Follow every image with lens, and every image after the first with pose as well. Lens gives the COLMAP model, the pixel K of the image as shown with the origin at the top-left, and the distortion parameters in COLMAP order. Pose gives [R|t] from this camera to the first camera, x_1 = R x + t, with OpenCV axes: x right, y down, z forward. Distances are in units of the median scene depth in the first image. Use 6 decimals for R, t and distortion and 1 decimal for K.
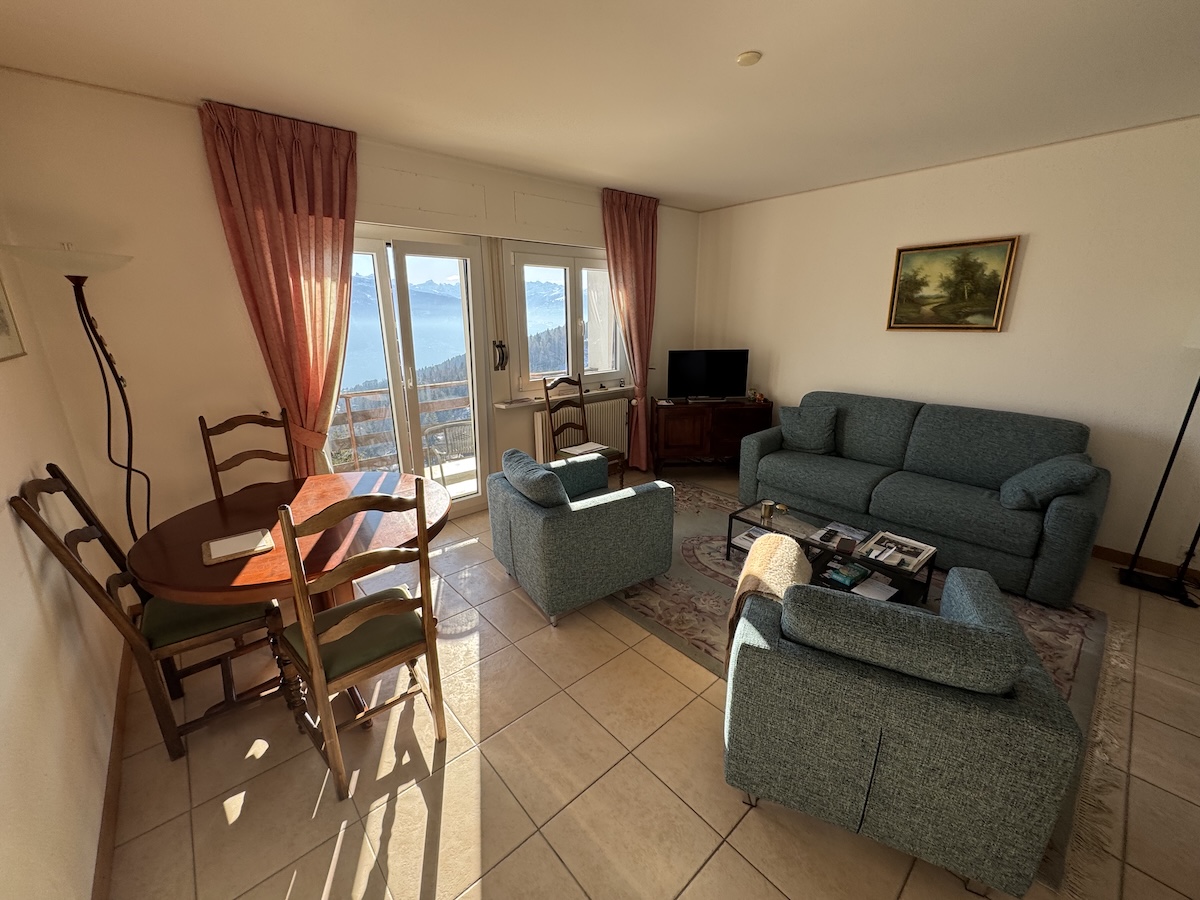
lens RADIAL K [[480.0, 0, 599.0], [0, 480.0, 447.8], [0, 0, 1]] dist [-0.004283, 0.000740]
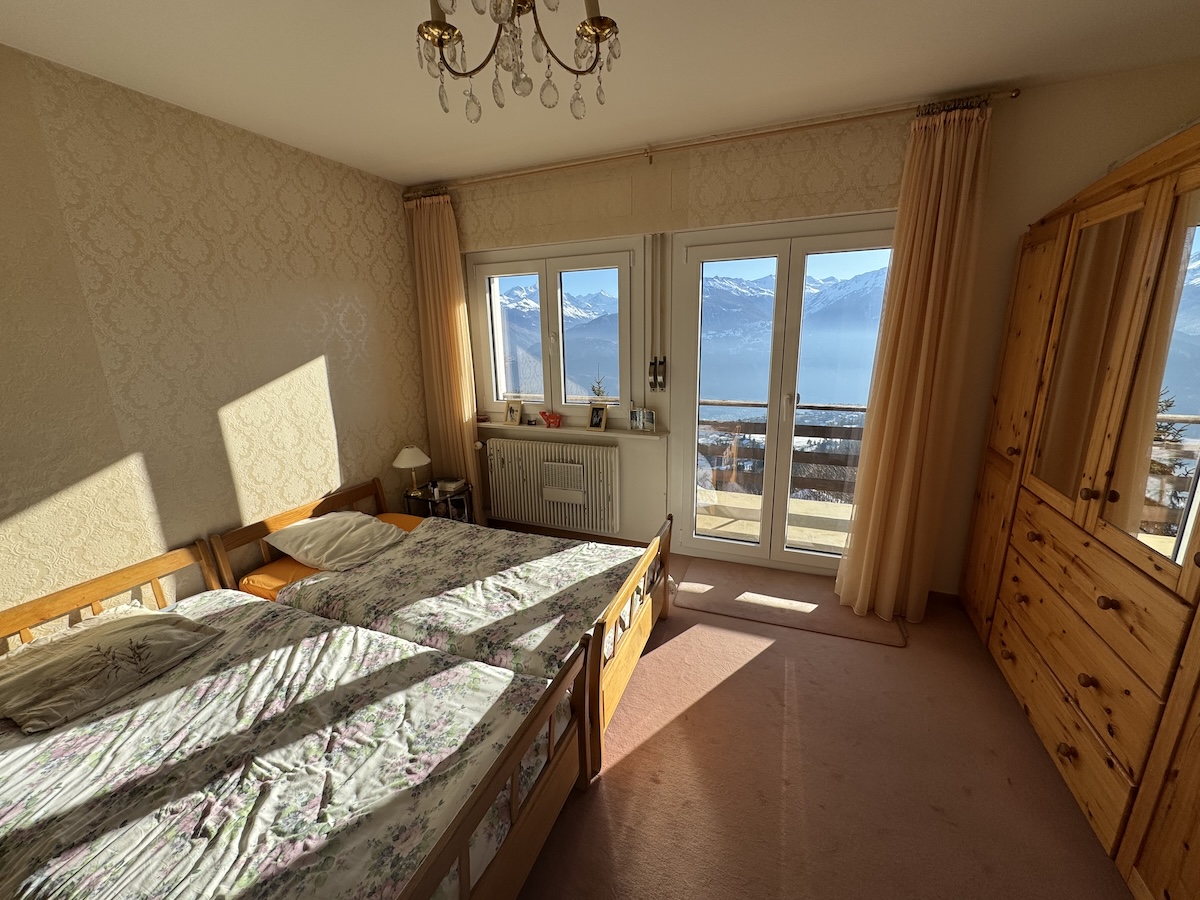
lens RADIAL K [[480.0, 0, 600.5], [0, 480.0, 448.0], [0, 0, 1]] dist [-0.004283, 0.000740]
pose [[0.437615, 0.206178, -0.875205, 0.538901], [-0.226313, 0.967277, 0.114708, -0.149780], [0.870216, 0.147873, 0.469955, 0.564634]]
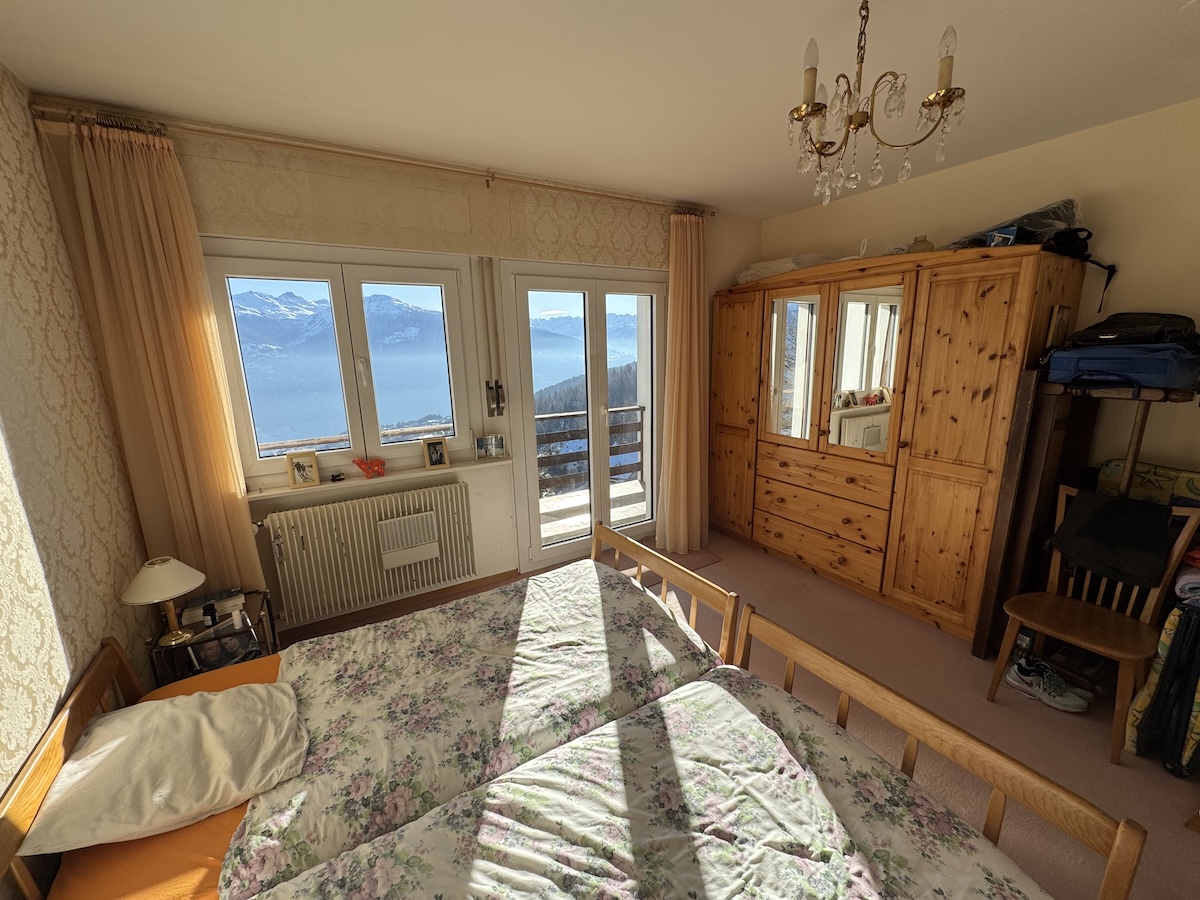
lens RADIAL K [[480.0, 0, 602.0], [0, 480.0, 446.9], [0, 0, 1]] dist [-0.004283, 0.000740]
pose [[0.984221, 0.020680, -0.175733, 0.129277], [-0.031776, 0.997659, -0.060558, -0.069867], [0.174069, 0.065187, 0.982574, 0.240120]]
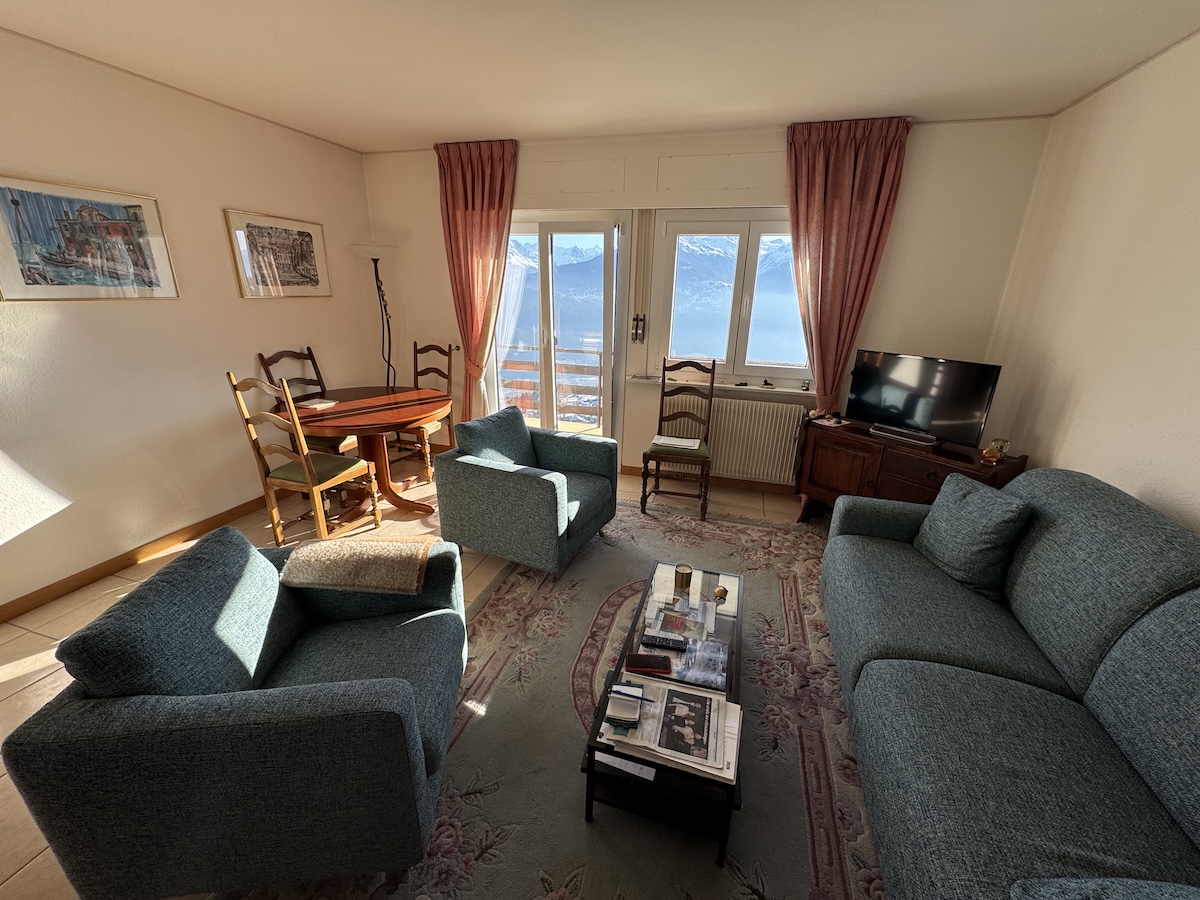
lens RADIAL K [[480.0, 0, 601.3], [0, 480.0, 448.0], [0, 0, 1]] dist [-0.004283, 0.000740]
pose [[0.527944, 0.289946, -0.798252, 0.661903], [-0.257871, 0.950270, 0.174613, -0.117110], [0.809183, 0.113660, 0.576458, 0.406168]]
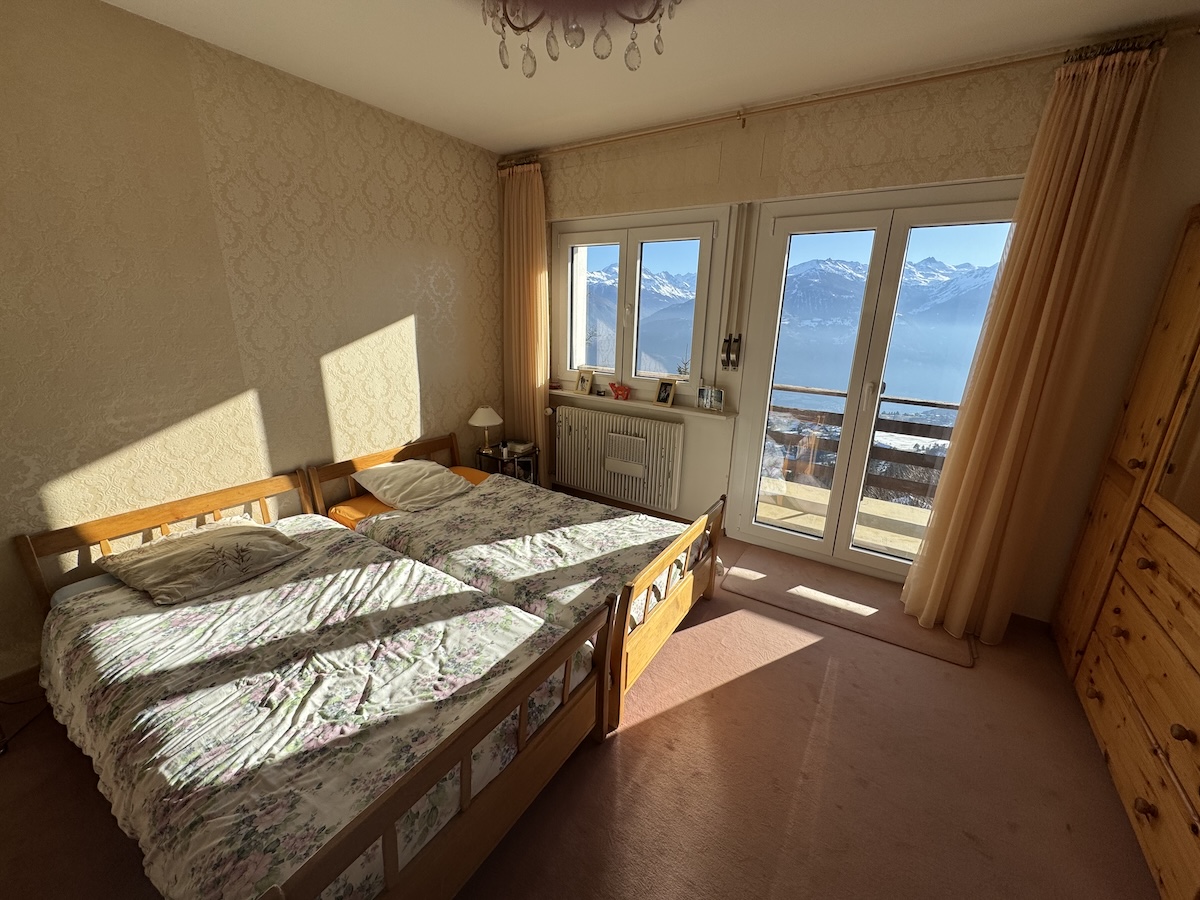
lens RADIAL K [[480.0, 0, 599.8], [0, 480.0, 448.5], [0, 0, 1]] dist [-0.004283, 0.000740]
pose [[0.258201, 0.276905, -0.925557, 0.559919], [-0.288653, 0.936392, 0.199622, -0.146310], [0.921961, 0.215622, 0.321707, 0.598567]]
